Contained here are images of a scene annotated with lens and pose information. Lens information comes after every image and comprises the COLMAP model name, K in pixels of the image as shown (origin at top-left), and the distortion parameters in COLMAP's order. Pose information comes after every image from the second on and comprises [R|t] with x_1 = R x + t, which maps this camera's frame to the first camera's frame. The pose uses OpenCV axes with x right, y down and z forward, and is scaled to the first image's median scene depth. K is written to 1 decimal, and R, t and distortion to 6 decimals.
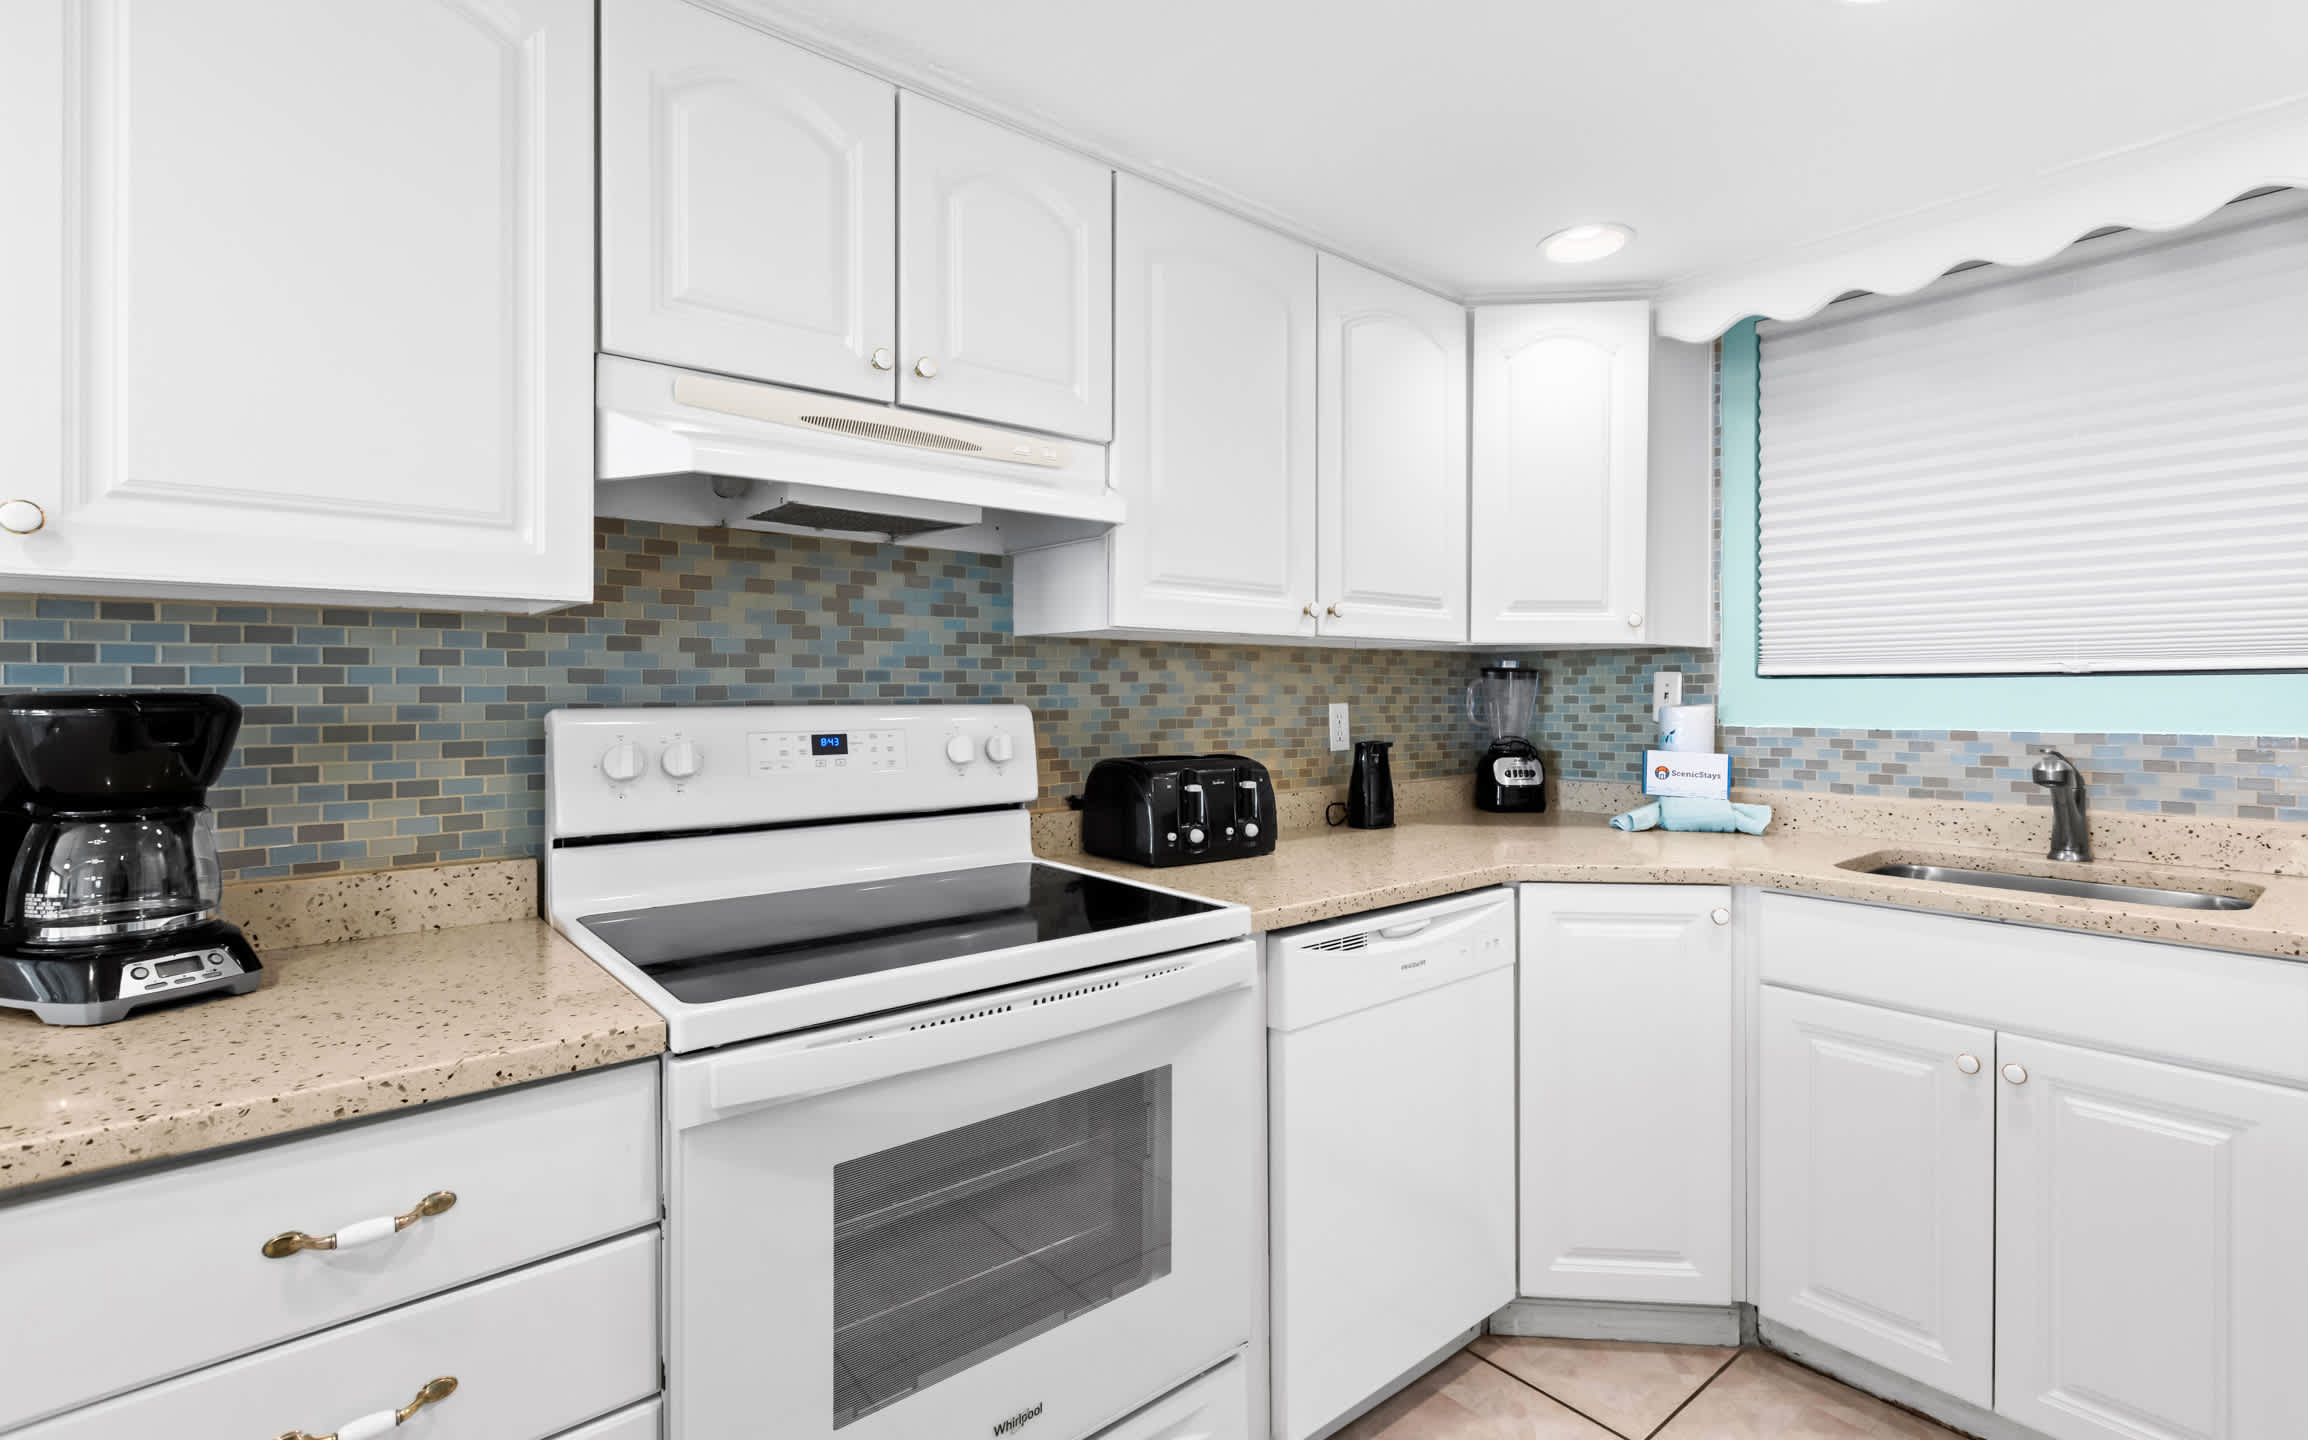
lens RADIAL K [[1077.8, 0, 1169.4], [0, 1077.8, 683.2], [0, 0, 1]] dist [-0.009782, -0.002372]
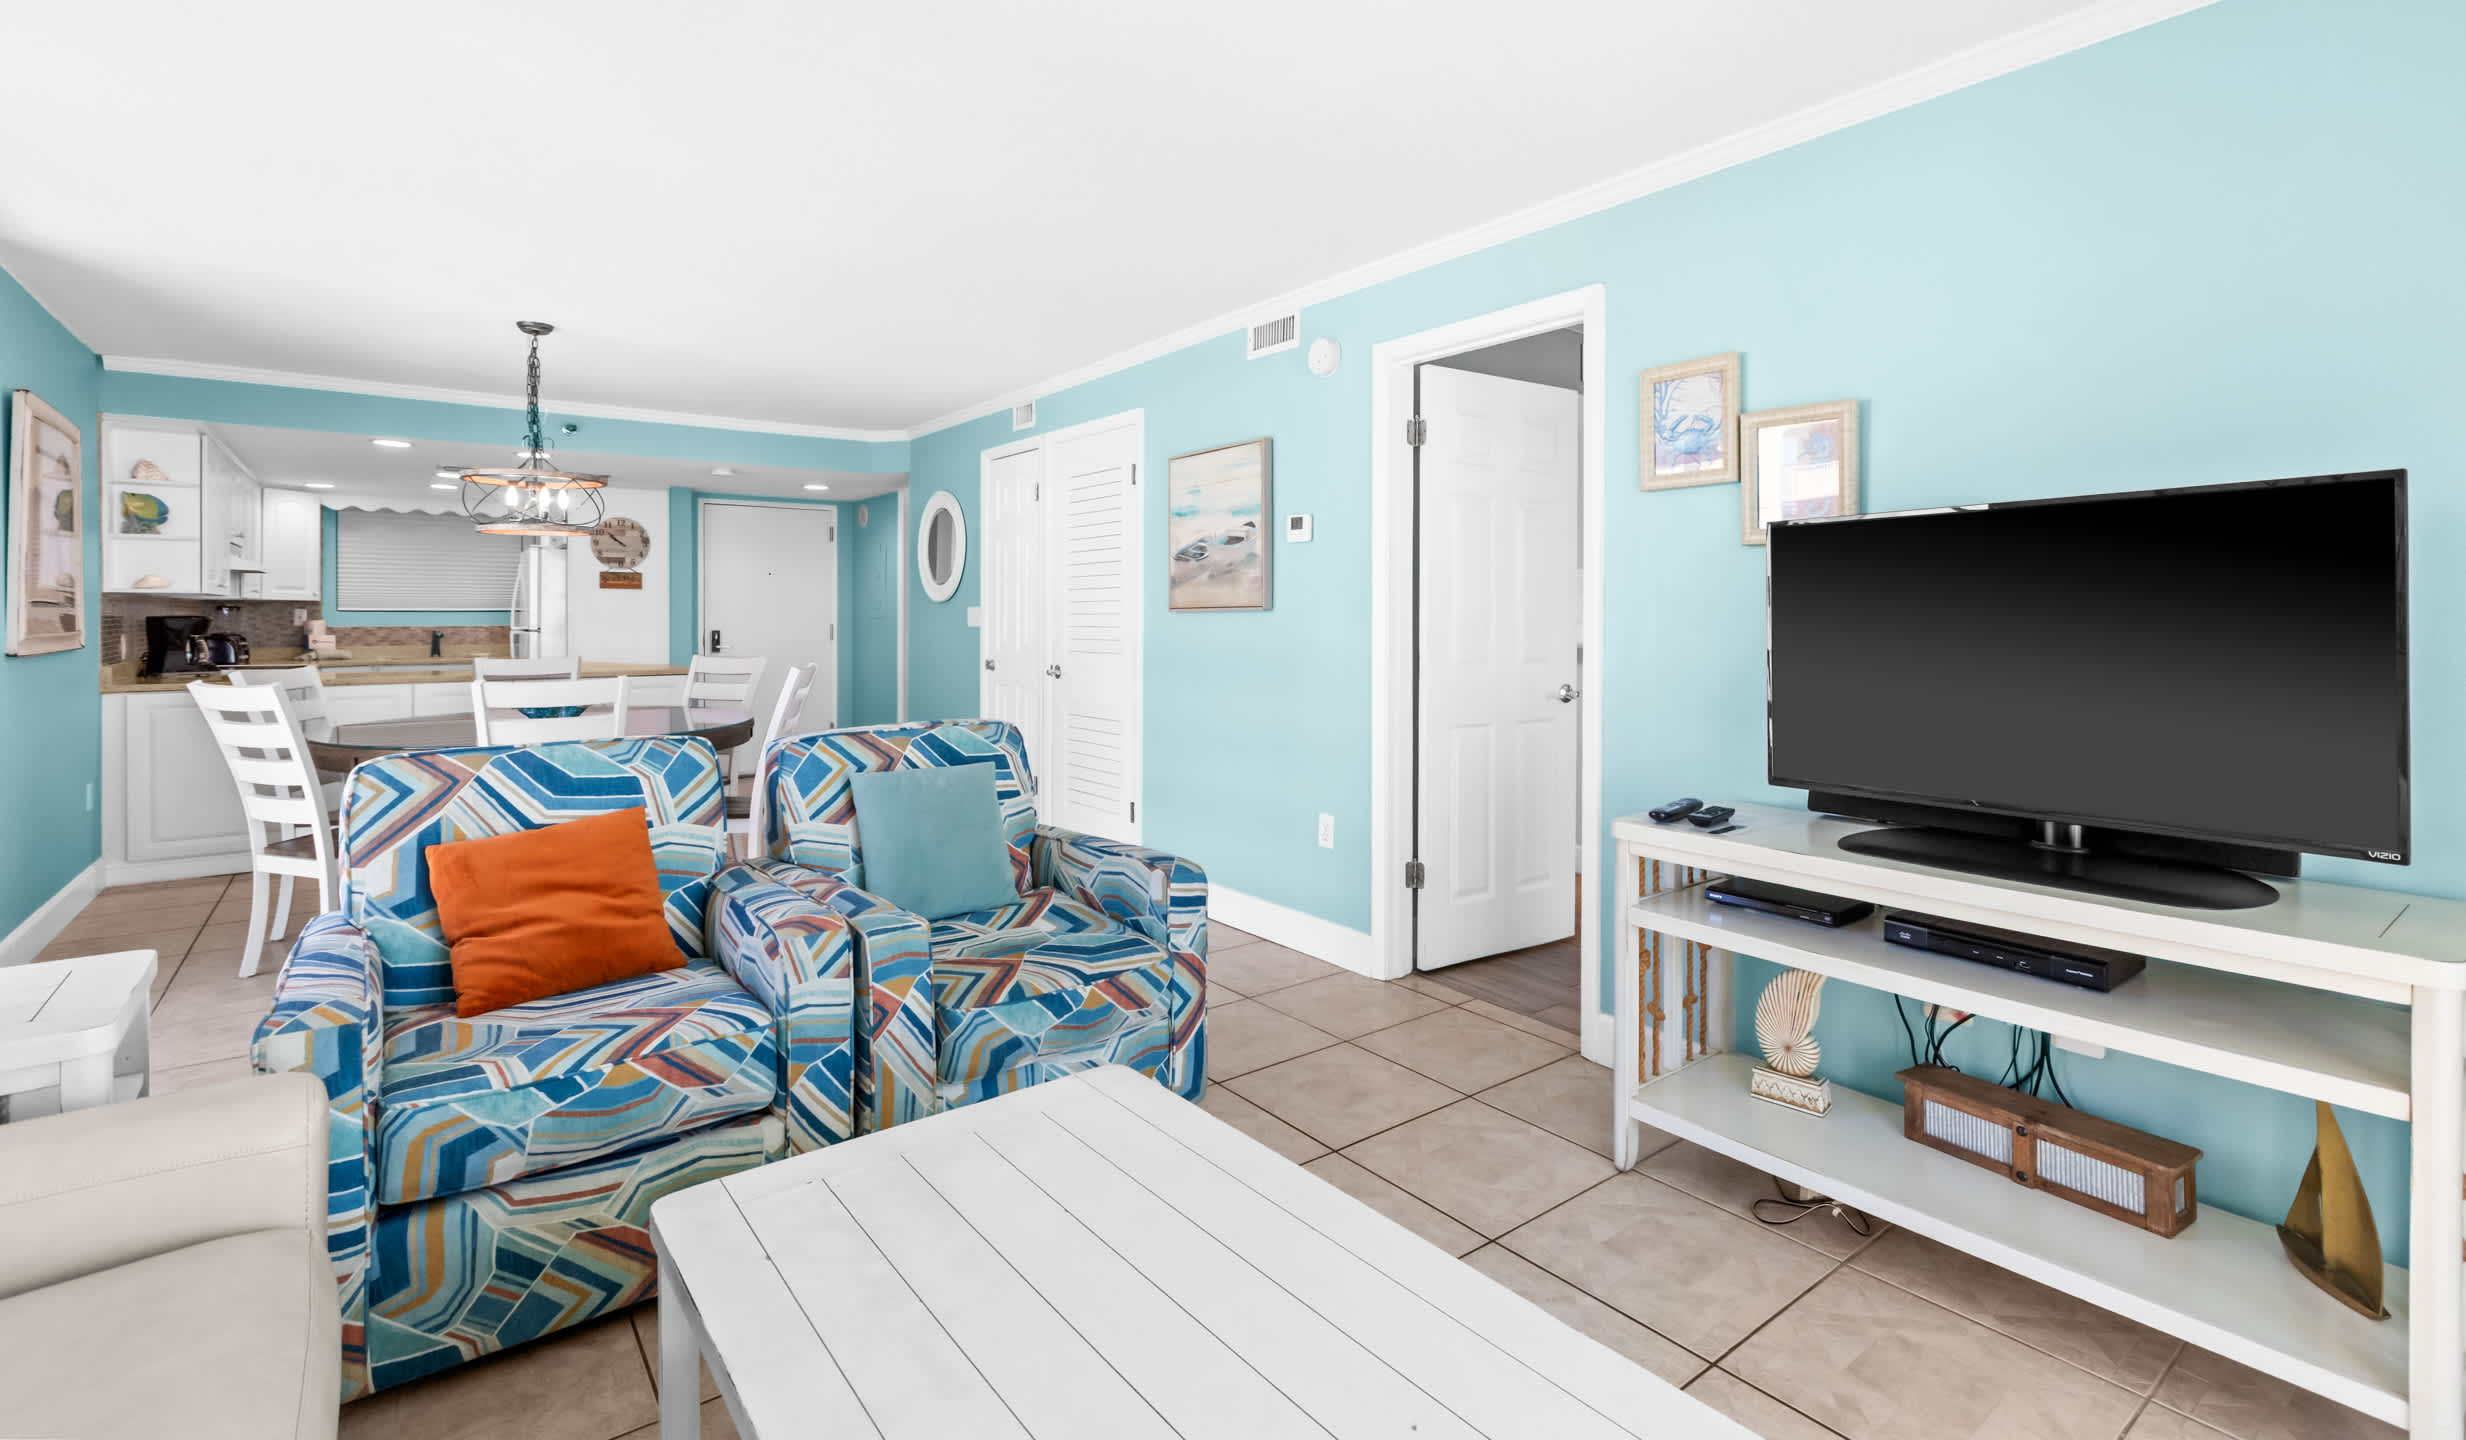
lens RADIAL K [[1127.2, 0, 1243.2], [0, 1127.2, 609.4], [0, 0, 1]] dist [-0.018707, 0.000881]
pose [[0.047126, 0.008159, 0.998856, -3.370975], [-0.009202, 0.999928, -0.007734, -0.014036], [-0.998847, -0.008827, 0.047198, -2.351480]]
